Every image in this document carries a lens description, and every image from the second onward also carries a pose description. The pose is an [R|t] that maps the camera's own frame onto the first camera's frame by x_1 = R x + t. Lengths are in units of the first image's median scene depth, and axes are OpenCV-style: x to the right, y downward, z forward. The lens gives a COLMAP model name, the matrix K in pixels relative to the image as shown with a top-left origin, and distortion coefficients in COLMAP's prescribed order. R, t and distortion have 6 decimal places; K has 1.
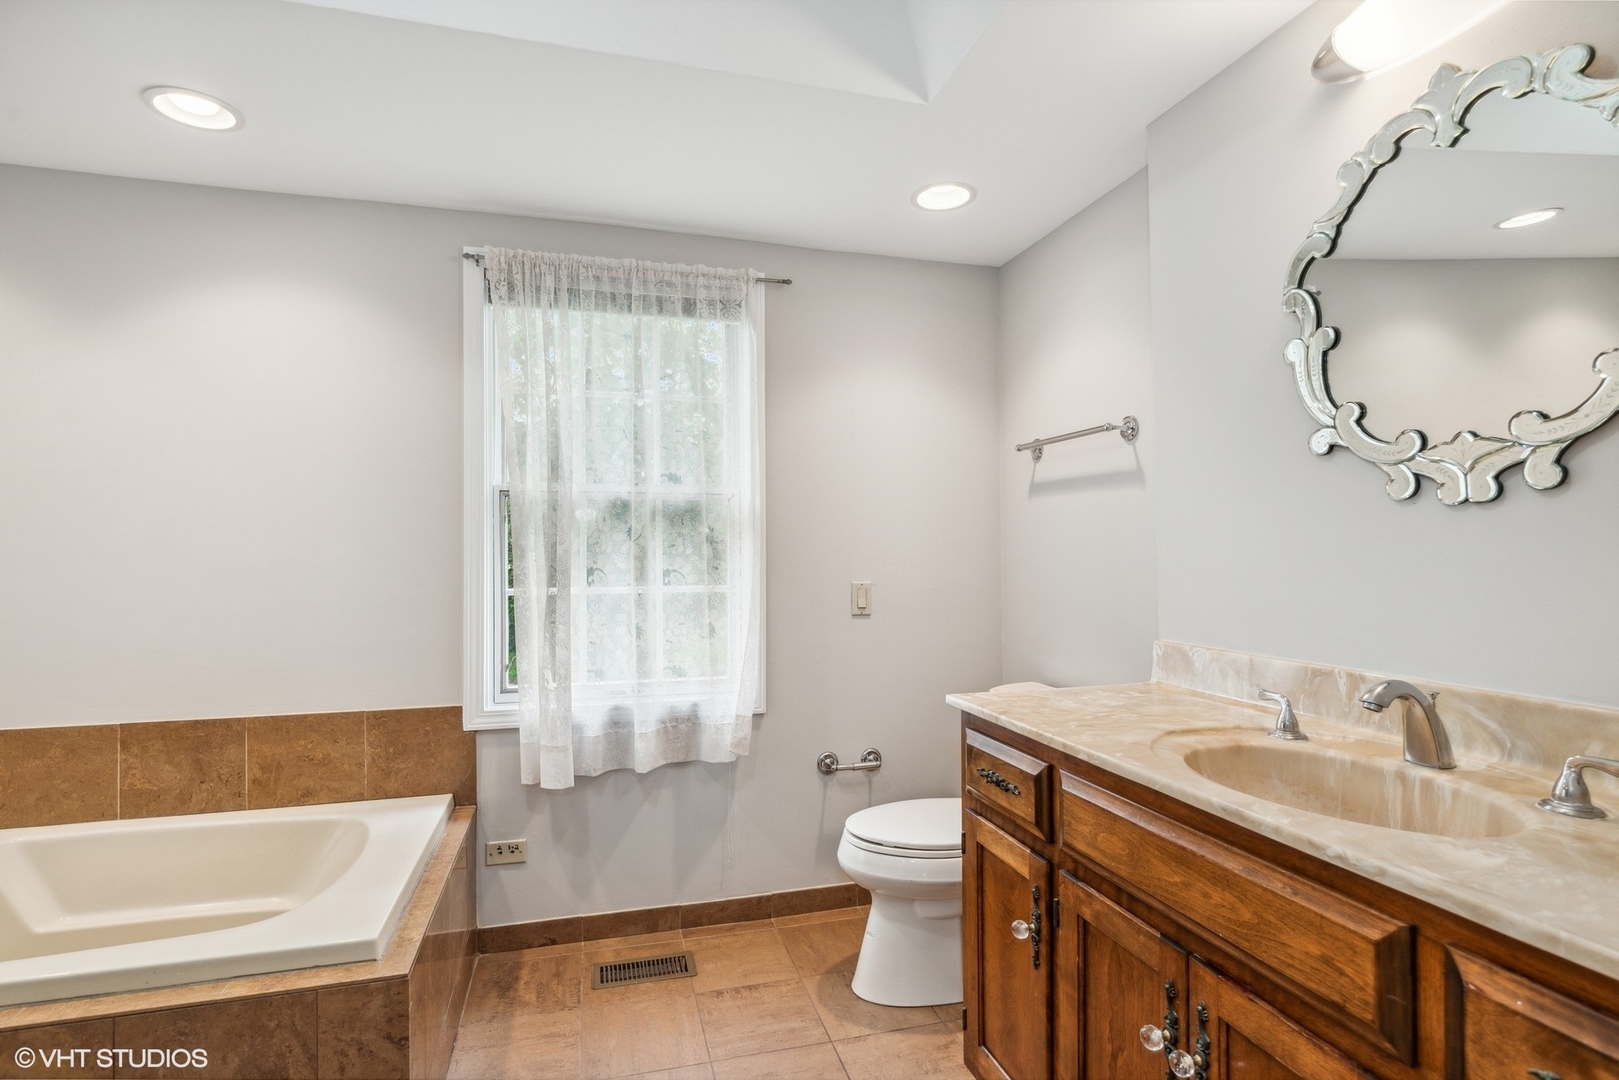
lens RADIAL K [[791.4, 0, 815.8], [0, 791.4, 544.6], [0, 0, 1]] dist [0.010696, -0.002748]
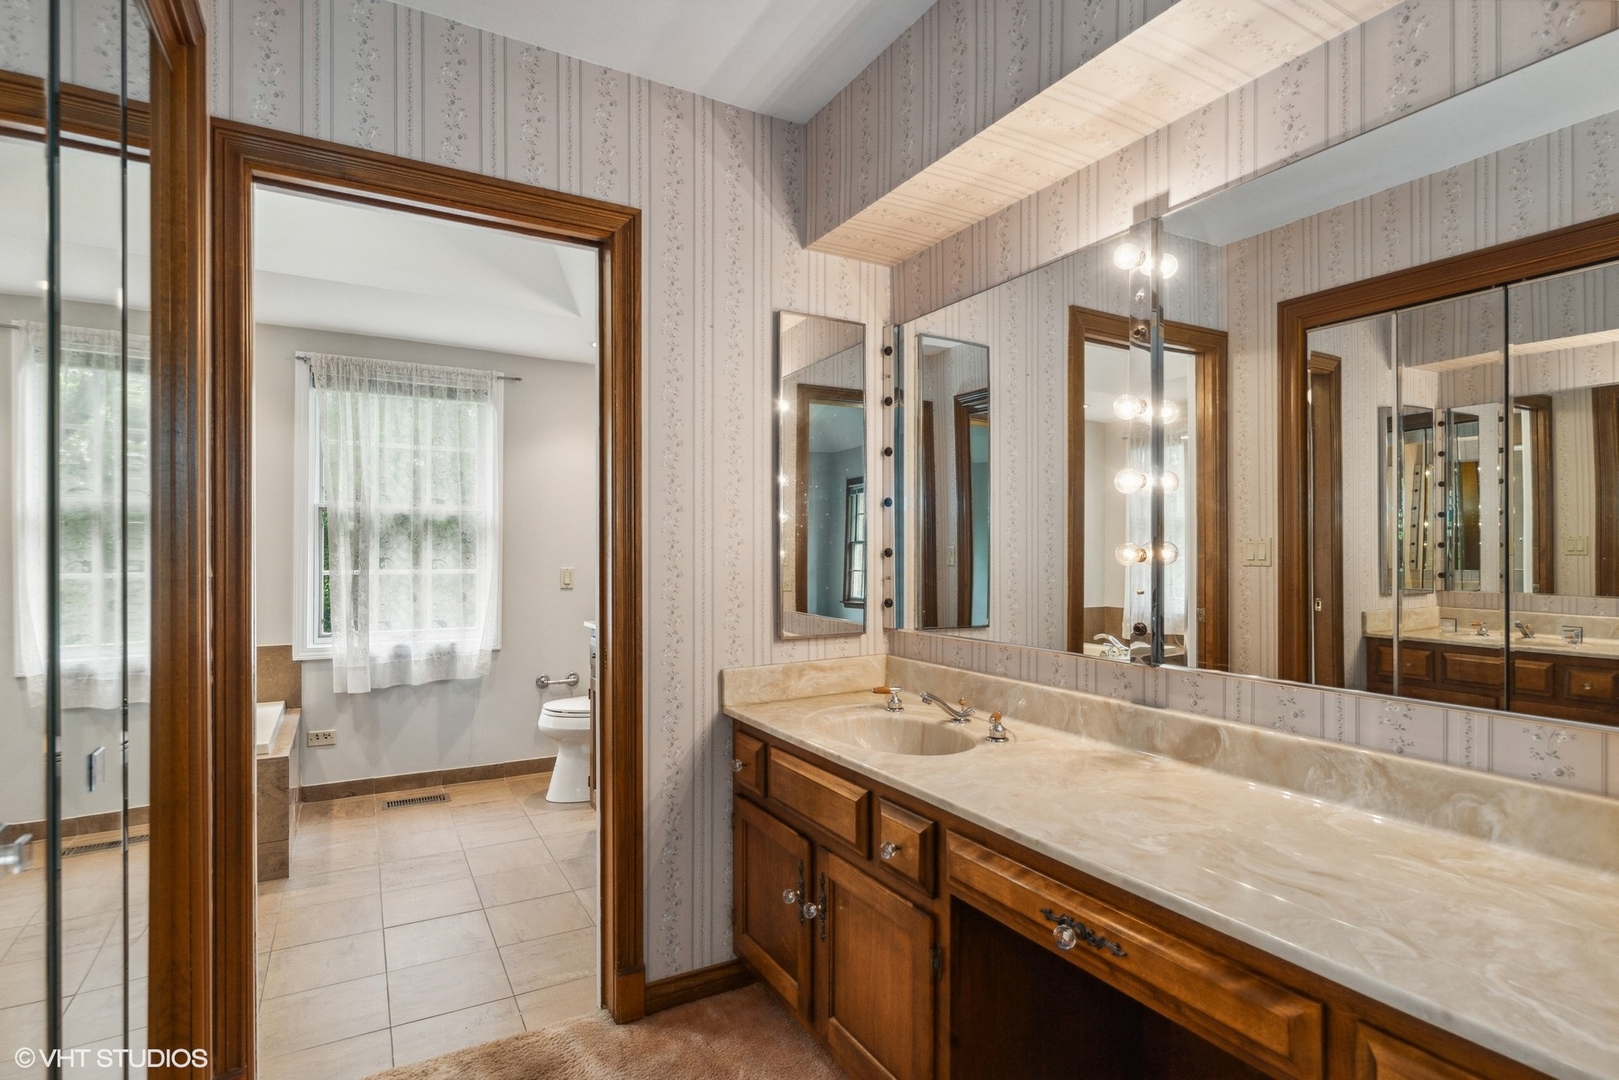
lens RADIAL K [[791.4, 0, 797.2], [0, 791.4, 544.3], [0, 0, 1]] dist [0.010696, -0.002748]
pose [[0.973787, 0.007831, 0.227328, 0.161580], [-0.005520, 0.999926, -0.010800, 0.015642], [-0.227396, 0.009262, 0.973758, -0.729894]]
